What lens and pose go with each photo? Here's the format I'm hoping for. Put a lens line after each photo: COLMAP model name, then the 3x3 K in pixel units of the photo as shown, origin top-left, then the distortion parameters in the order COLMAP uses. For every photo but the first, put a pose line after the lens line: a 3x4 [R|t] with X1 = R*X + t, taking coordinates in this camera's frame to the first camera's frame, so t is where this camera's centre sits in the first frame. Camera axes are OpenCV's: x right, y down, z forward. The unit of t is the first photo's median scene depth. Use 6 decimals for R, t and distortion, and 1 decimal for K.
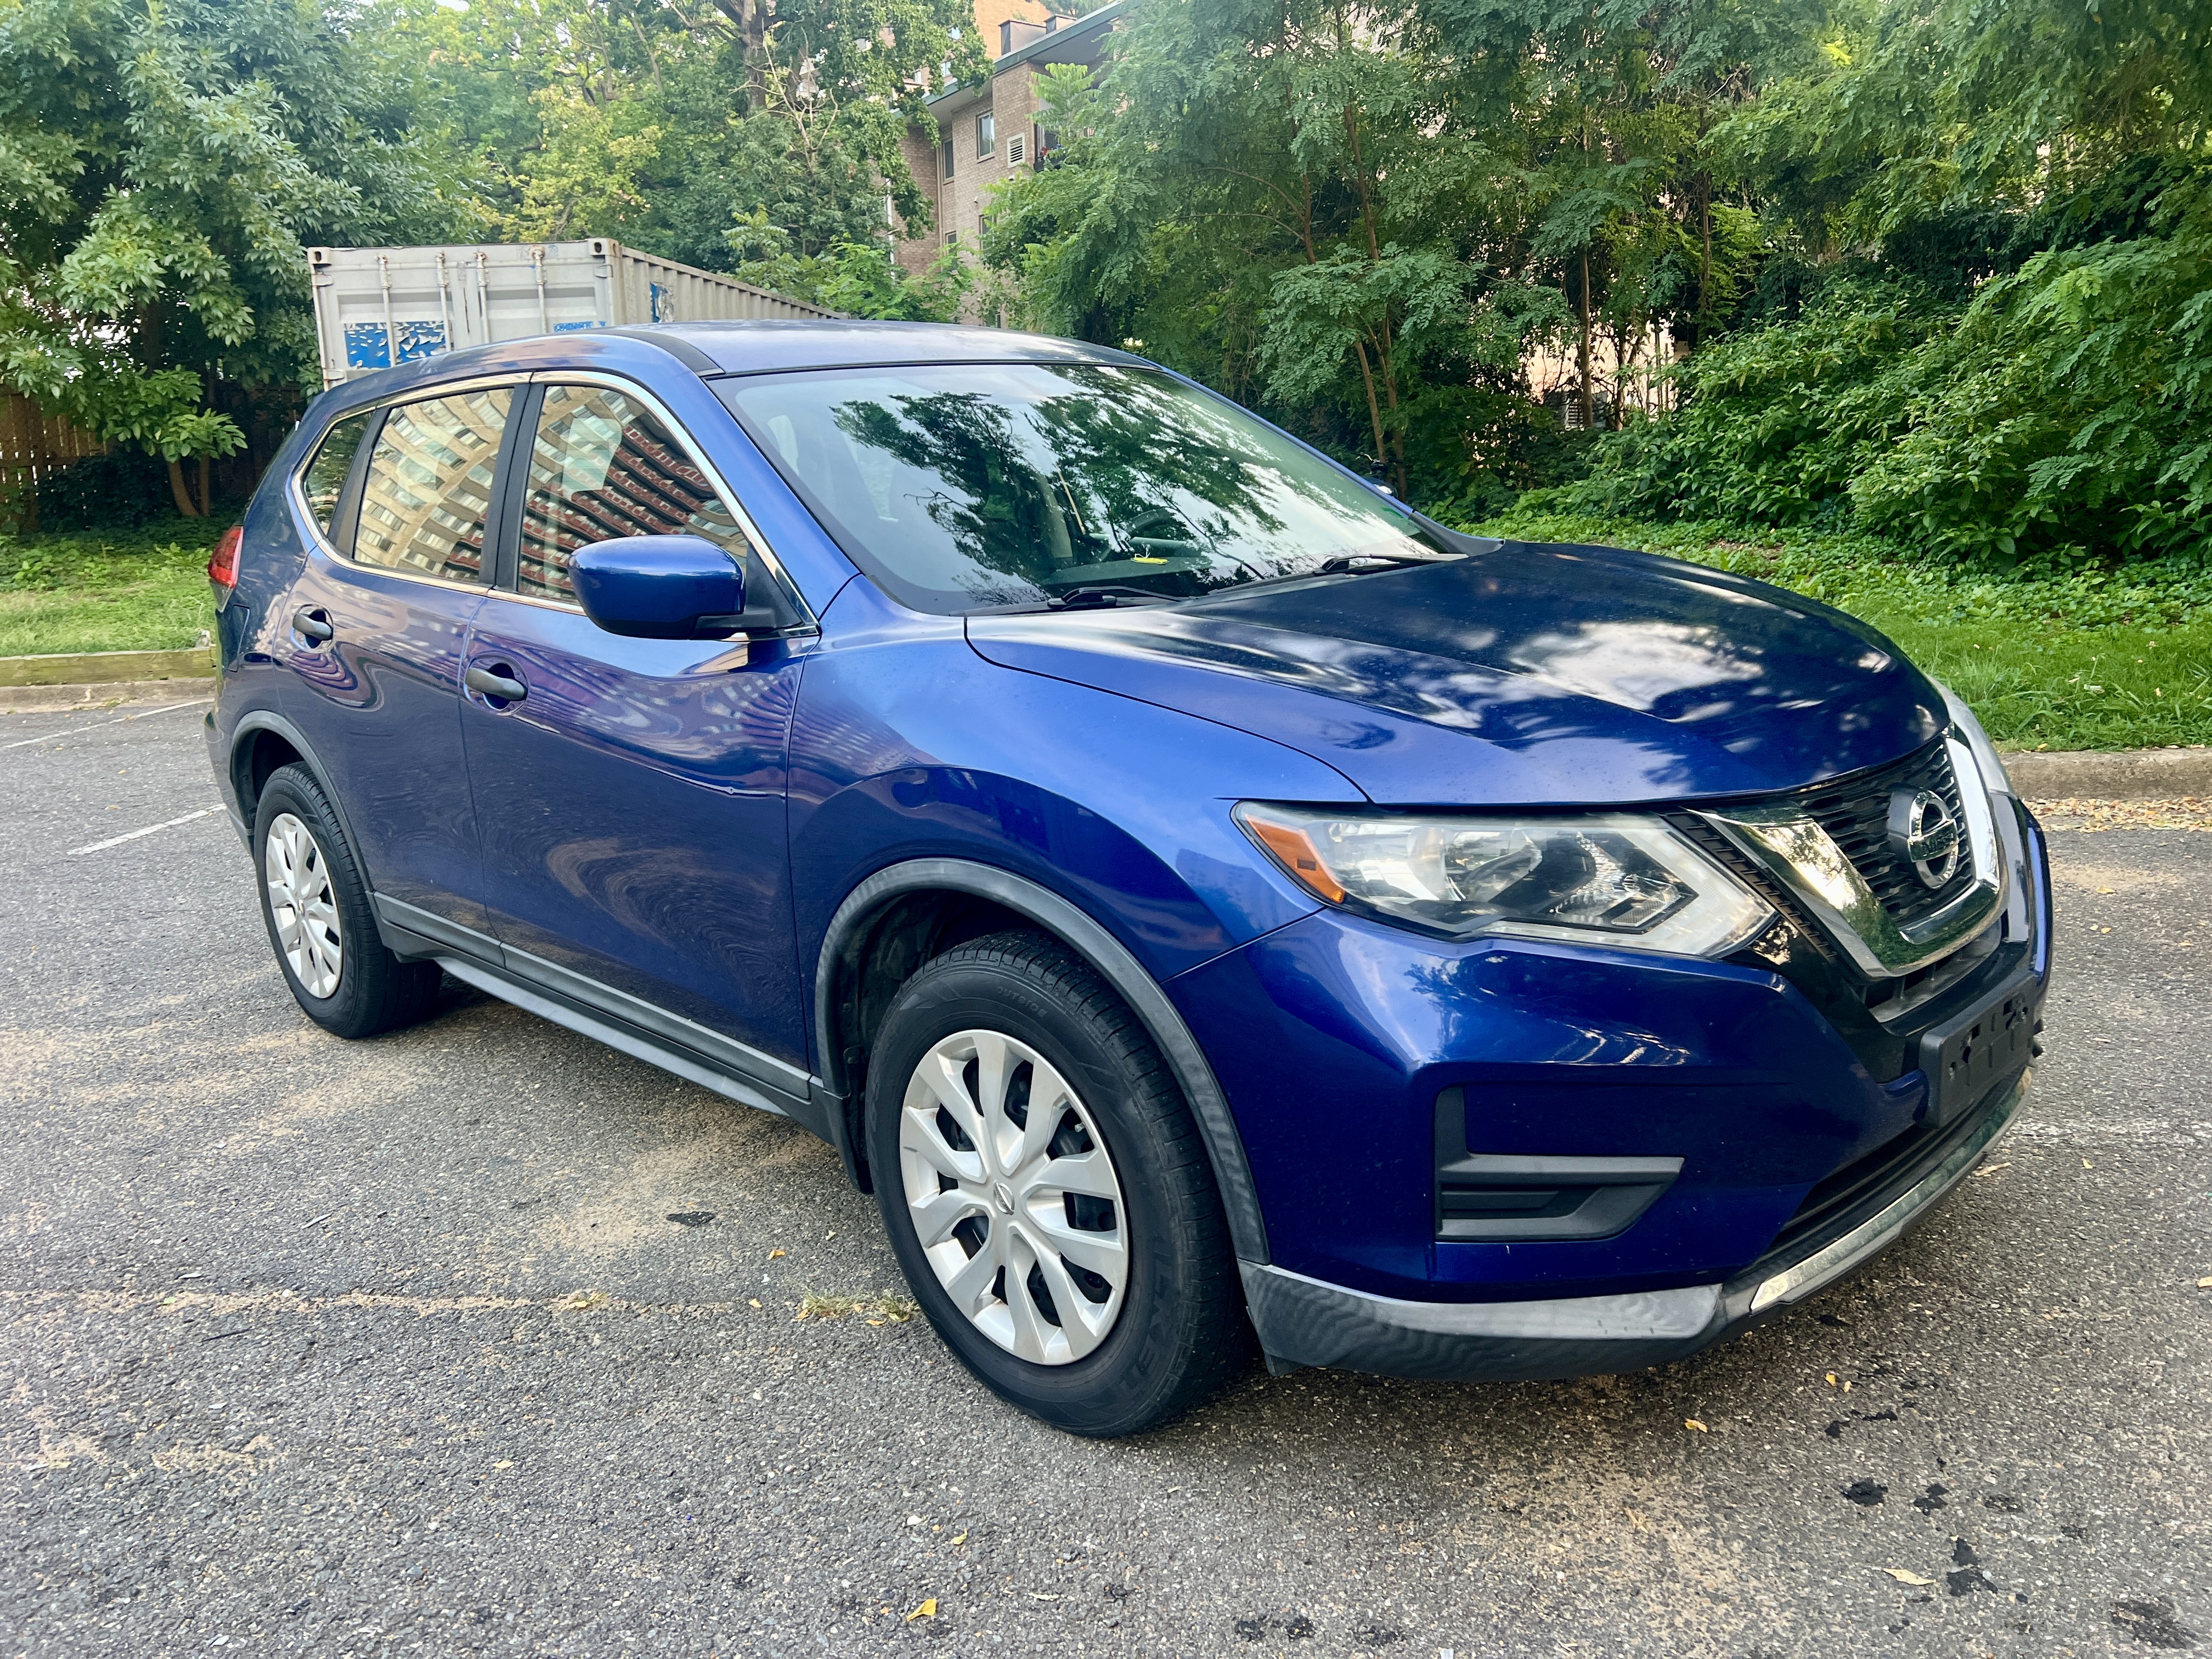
lens RADIAL K [[1640.1, 0, 1109.0], [0, 1640.1, 827.1], [0, 0, 1]] dist [0.054064, -0.040704]
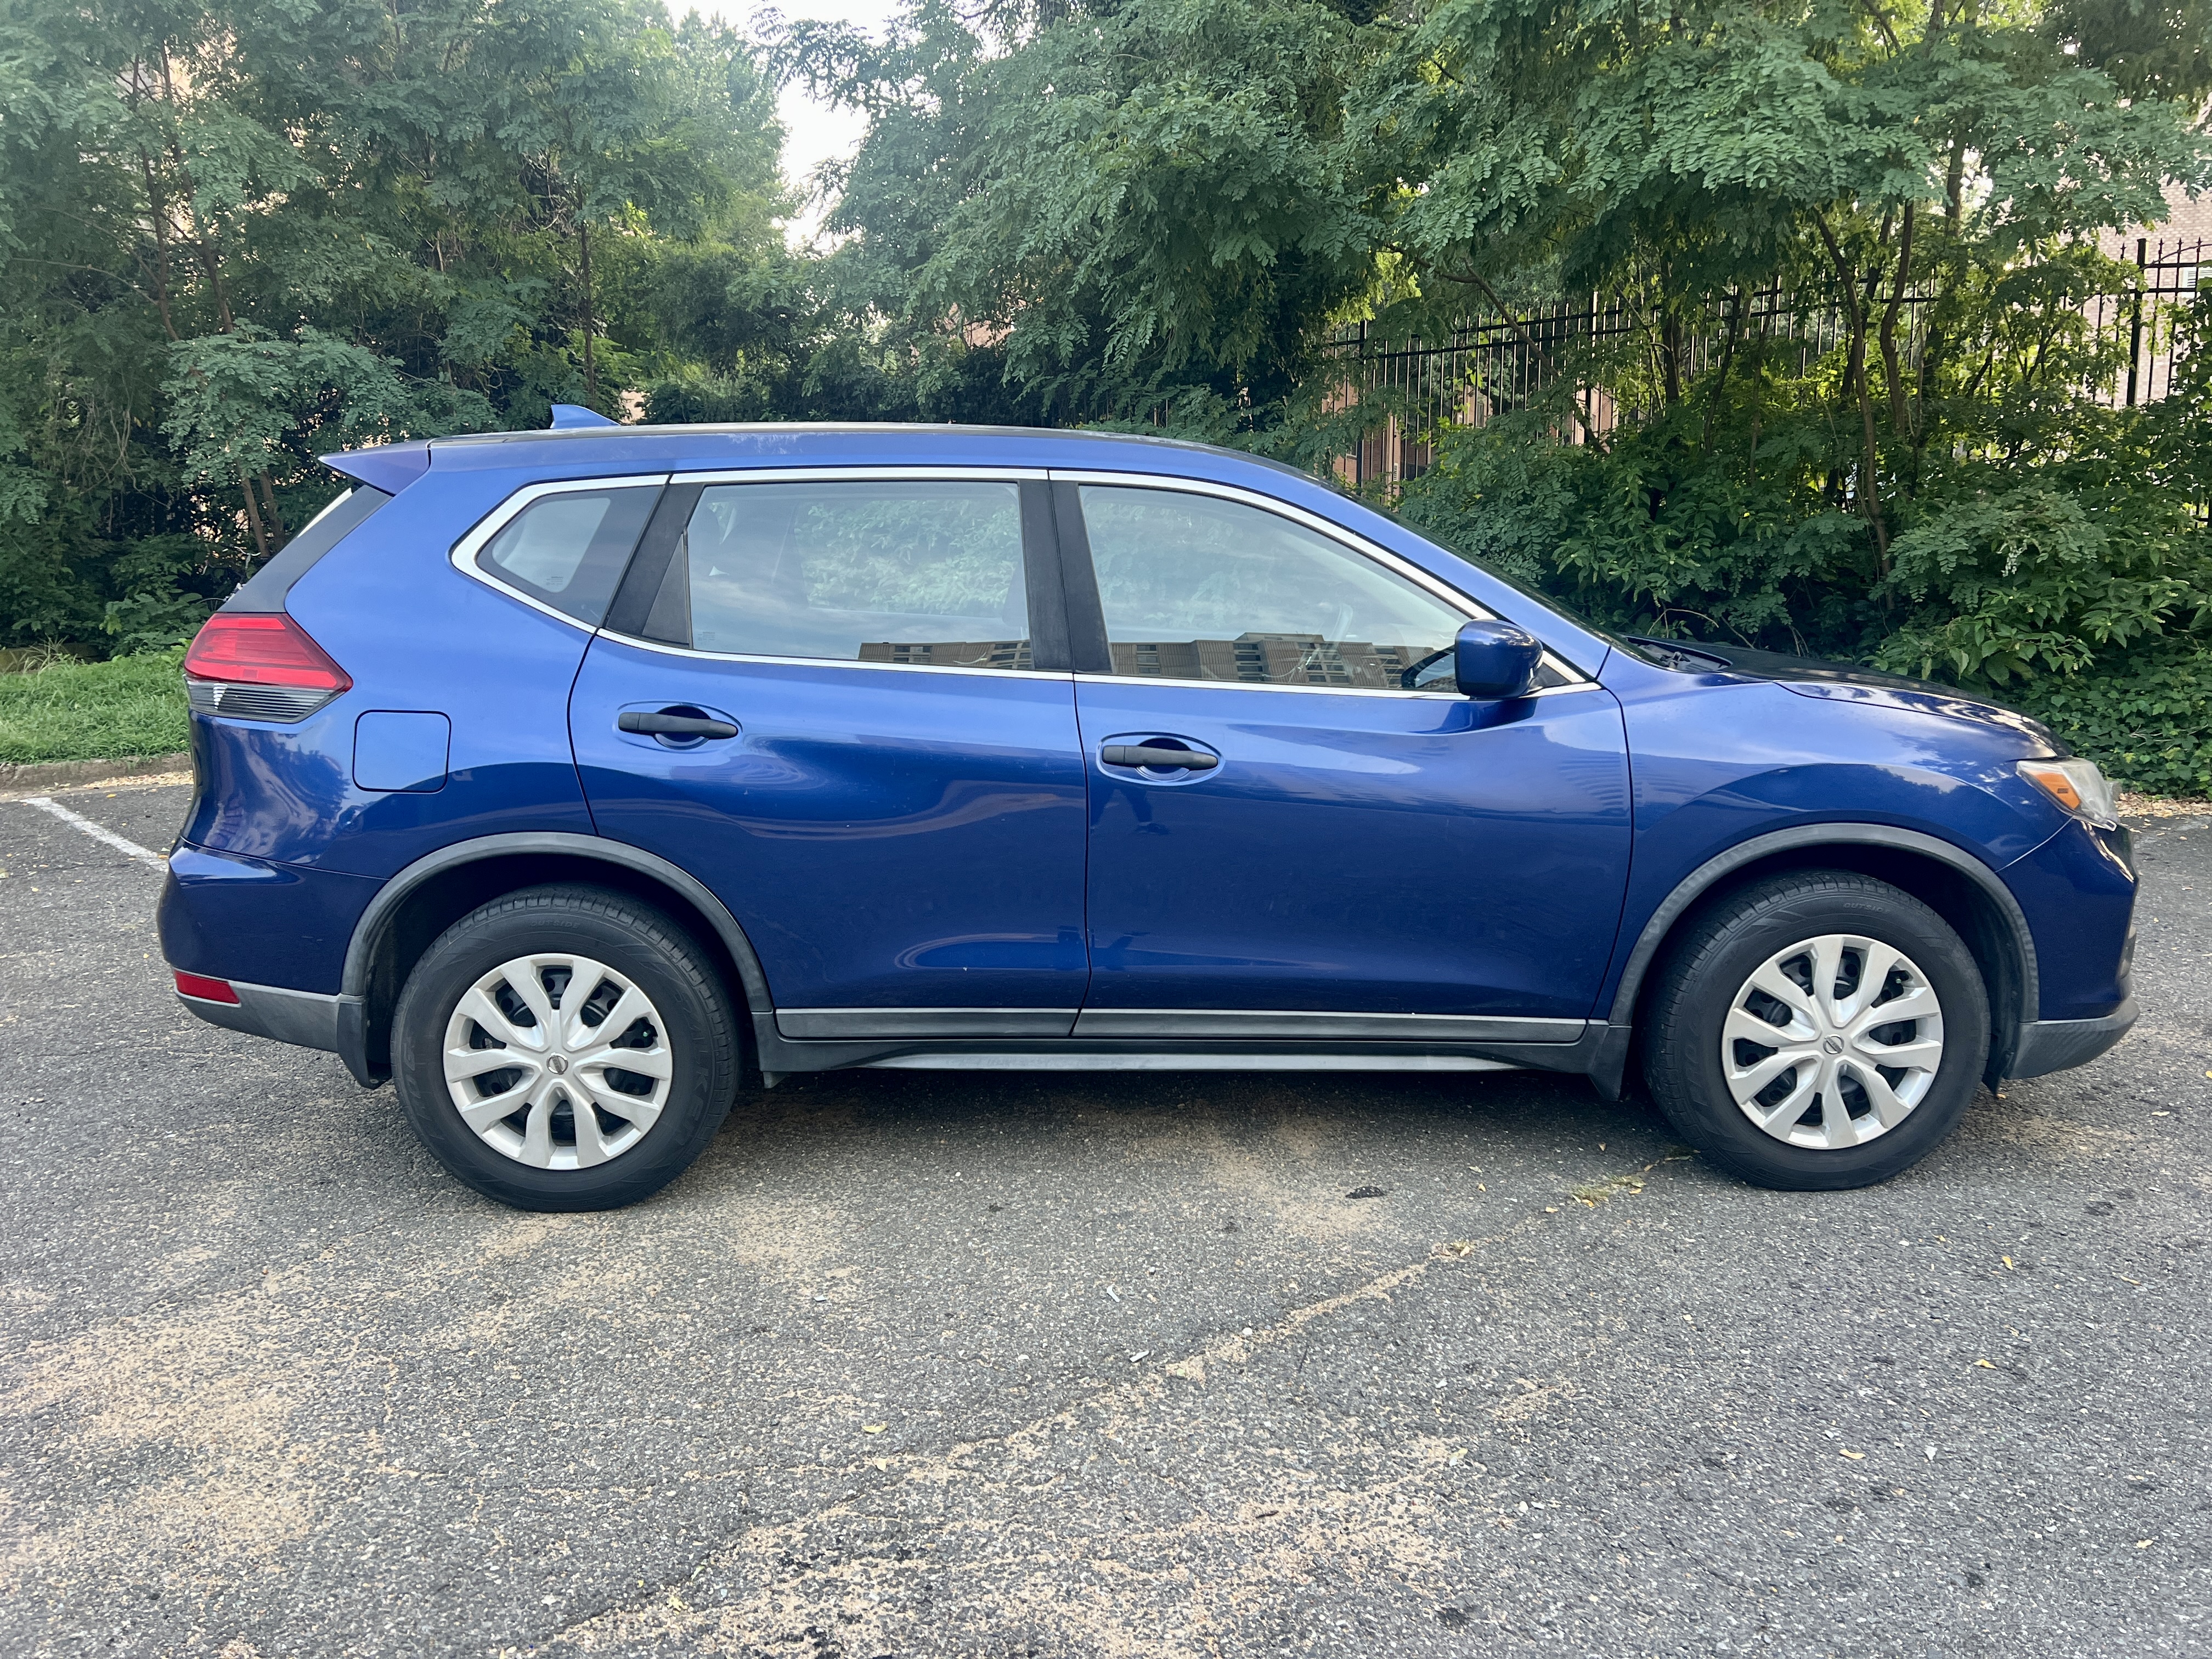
lens RADIAL K [[1640.1, 0, 1109.0], [0, 1640.1, 827.1], [0, 0, 1]] dist [0.054064, -0.040704]
pose [[0.697872, -0.088207, 0.710770, -0.217275], [0.131608, 0.991282, -0.006202, -0.007288], [-0.704027, 0.097871, 0.703397, 0.049769]]
